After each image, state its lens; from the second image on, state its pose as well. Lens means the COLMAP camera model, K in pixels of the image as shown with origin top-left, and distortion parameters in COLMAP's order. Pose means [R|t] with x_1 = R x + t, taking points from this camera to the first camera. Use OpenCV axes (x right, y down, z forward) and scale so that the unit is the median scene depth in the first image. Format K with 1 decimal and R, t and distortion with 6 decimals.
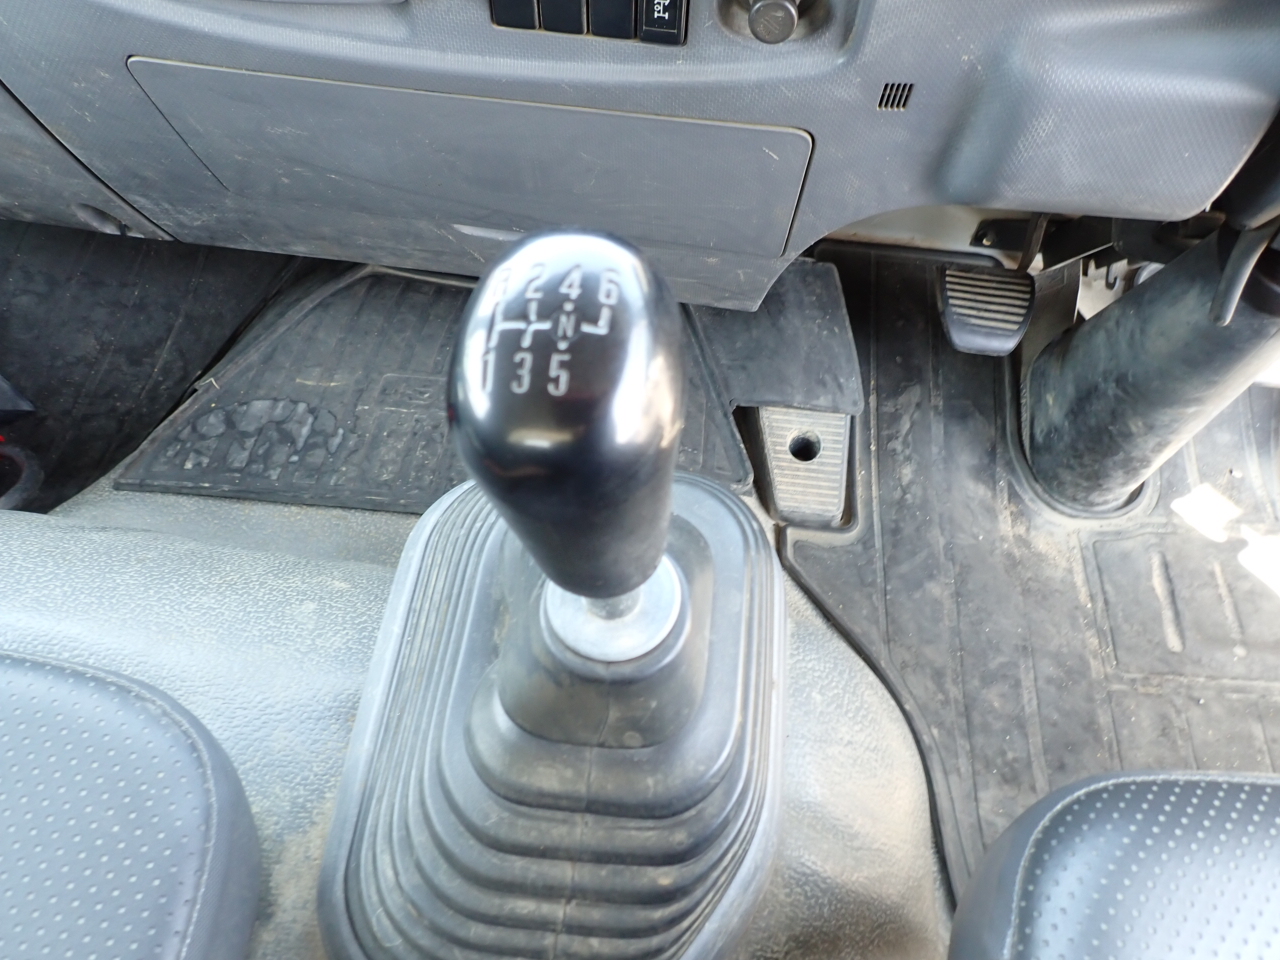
lens RADIAL K [[935.3, 0, 638.5], [0, 935.3, 477.4], [0, 0, 1]] dist [0.009038, -0.017201]
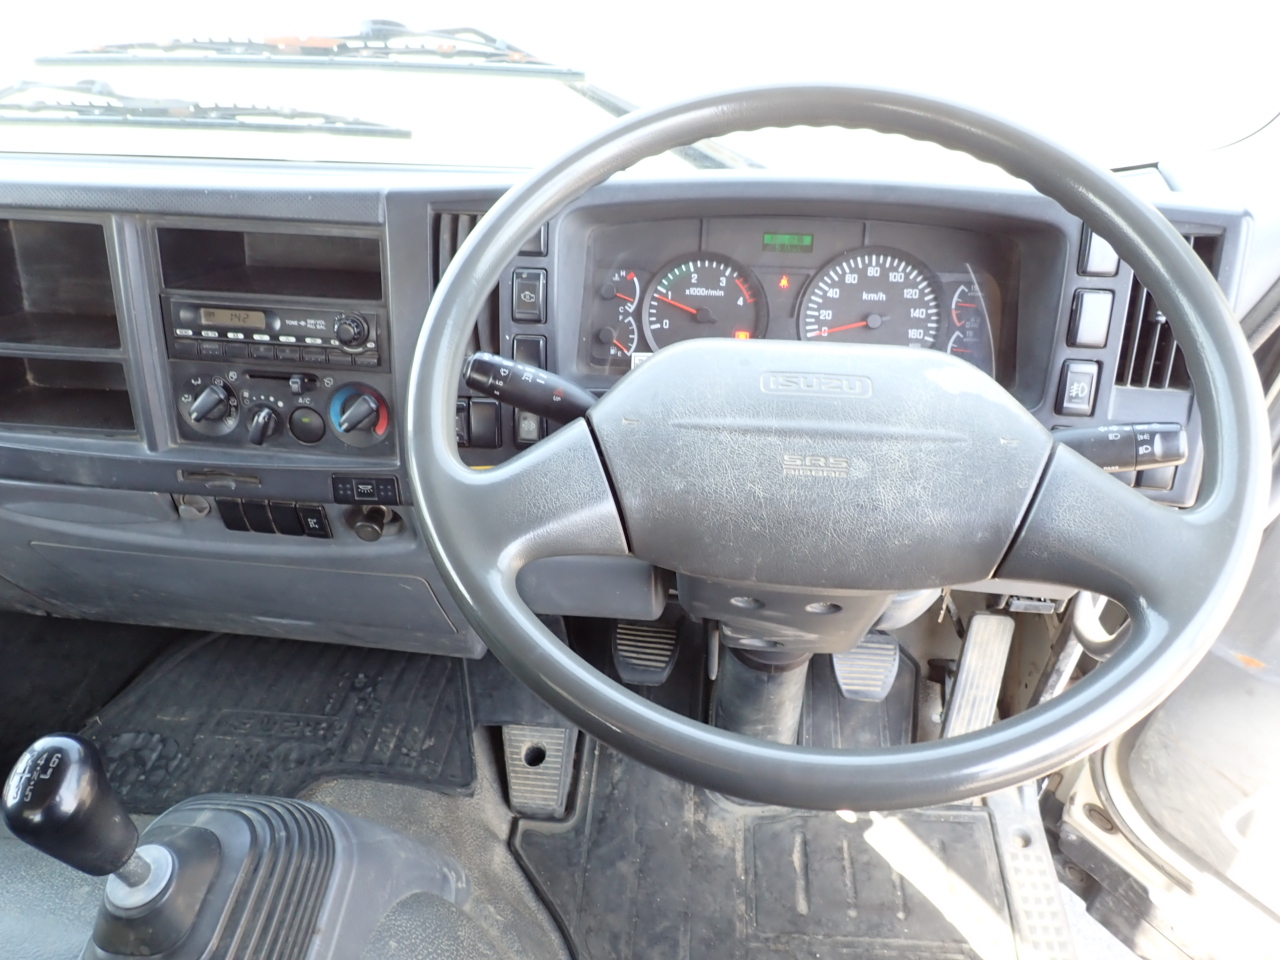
lens RADIAL K [[935.3, 0, 638.1], [0, 935.3, 483.7], [0, 0, 1]] dist [0.009038, -0.017201]
pose [[0.999314, -0.032565, -0.017655, 0.395030], [0.026517, 0.961672, -0.272918, -0.039899], [0.025866, 0.272262, 0.961875, -0.421404]]
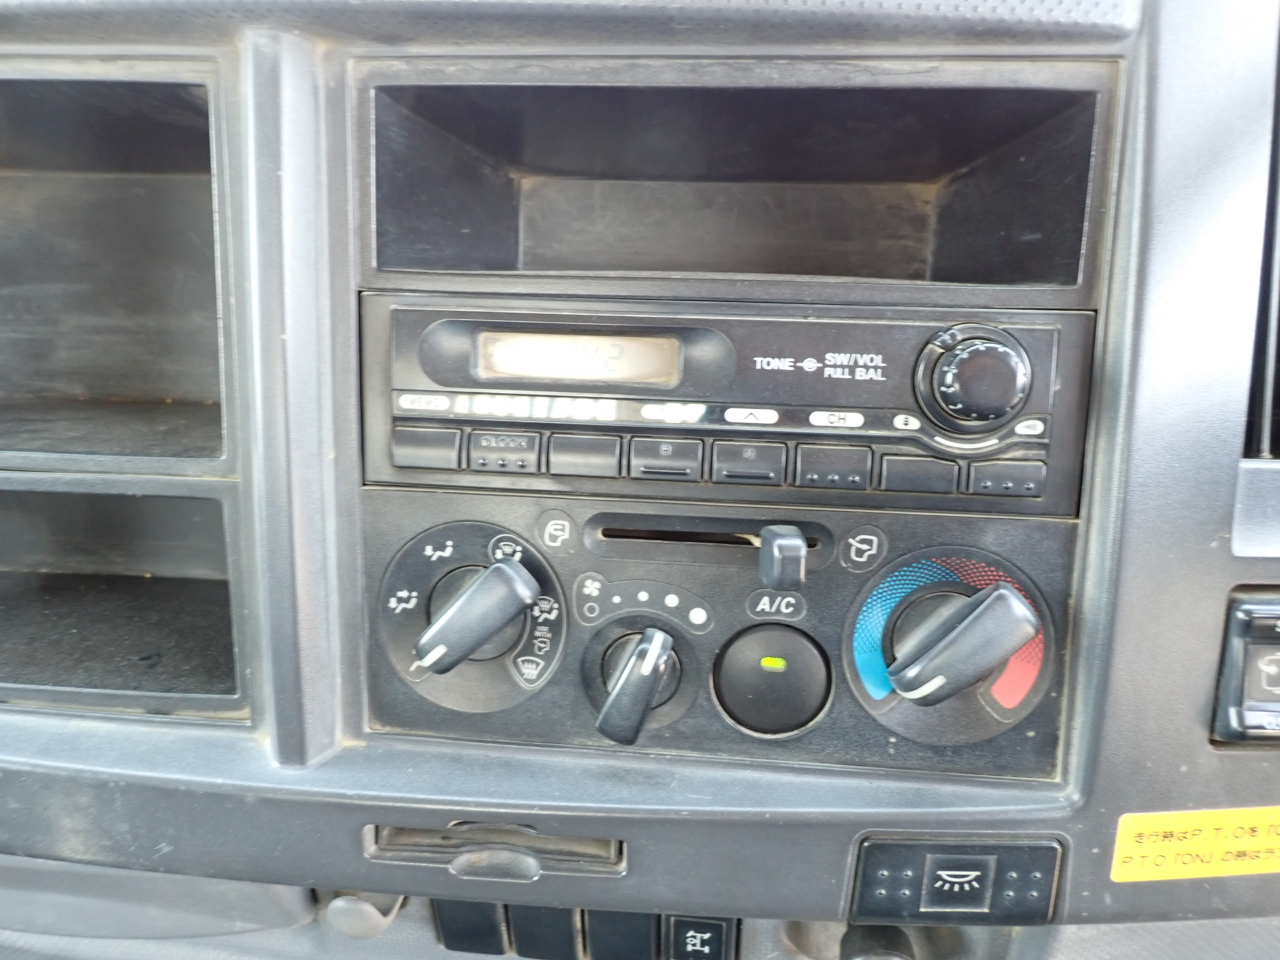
lens RADIAL K [[935.3, 0, 636.0], [0, 935.3, 476.7], [0, 0, 1]] dist [0.009038, -0.017201]
pose [[0.998901, -0.046871, -0.000003, -0.001697], [0.041805, 0.890970, -0.452133, -0.288548], [0.021195, 0.451636, 0.891950, 0.163365]]
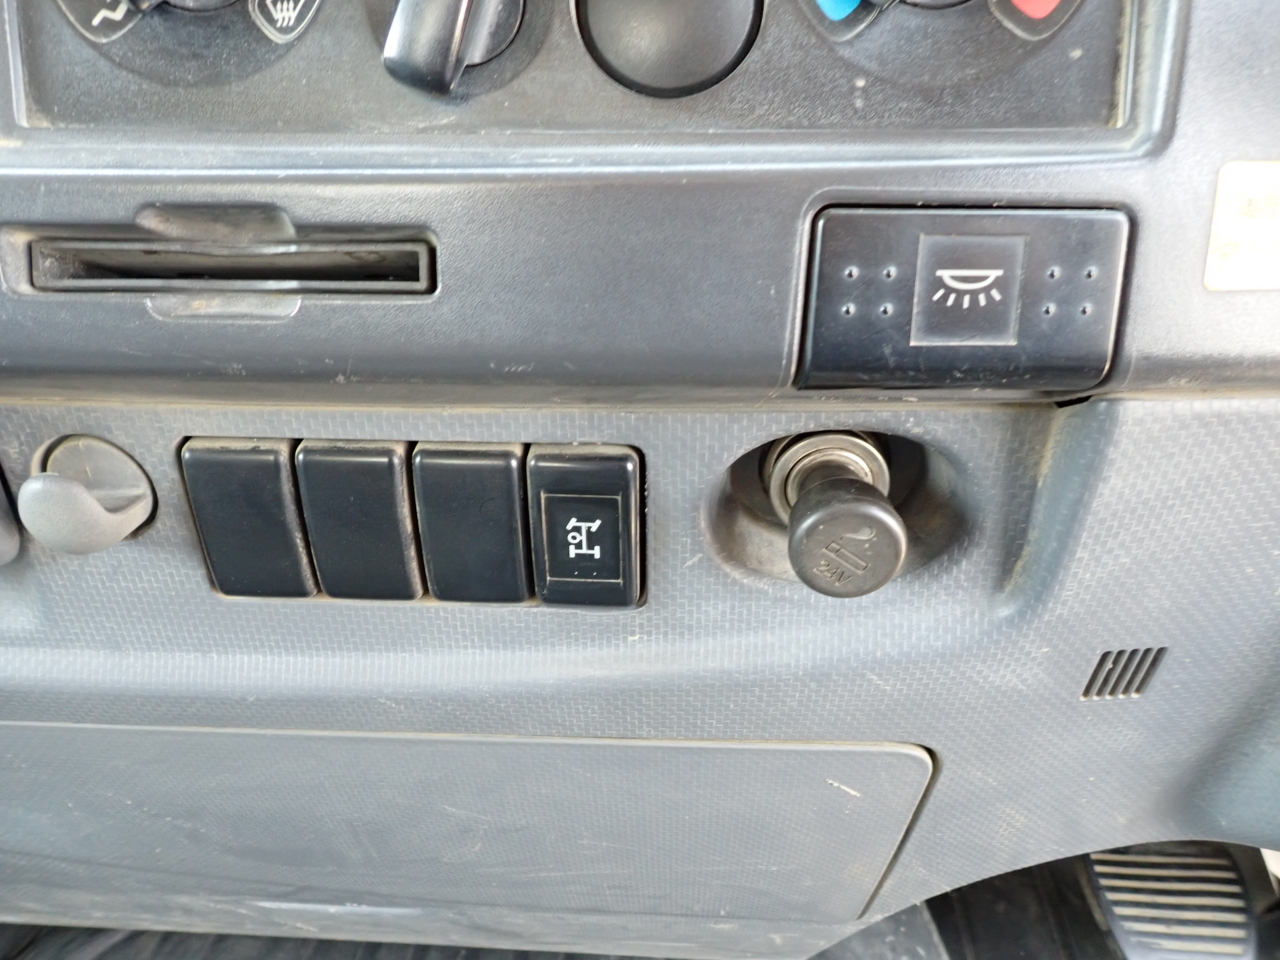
lens RADIAL K [[935.3, 0, 640.2], [0, 935.3, 479.4], [0, 0, 1]] dist [0.009038, -0.017201]
pose [[0.995914, -0.070631, 0.056274, 0.016463], [0.088476, 0.888002, -0.451247, -0.188921], [-0.018100, 0.454382, 0.890623, 0.346465]]
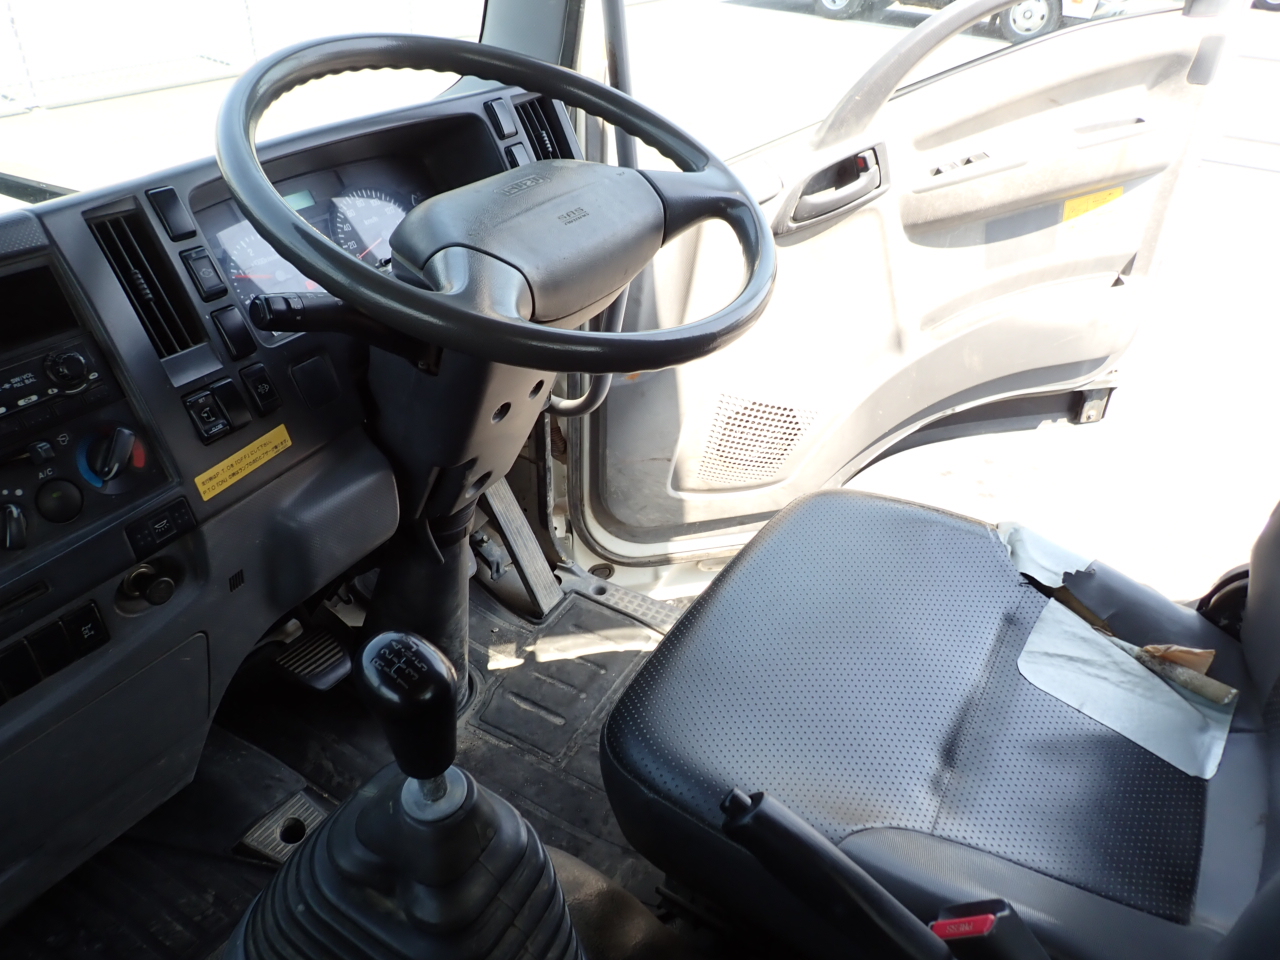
lens RADIAL K [[935.3, 0, 638.6], [0, 935.3, 483.6], [0, 0, 1]] dist [0.009038, -0.017201]
pose [[0.422641, -0.505033, 0.752540, -0.358341], [0.758647, 0.651407, 0.011092, 0.001059], [-0.495812, 0.566225, 0.658453, -0.330677]]
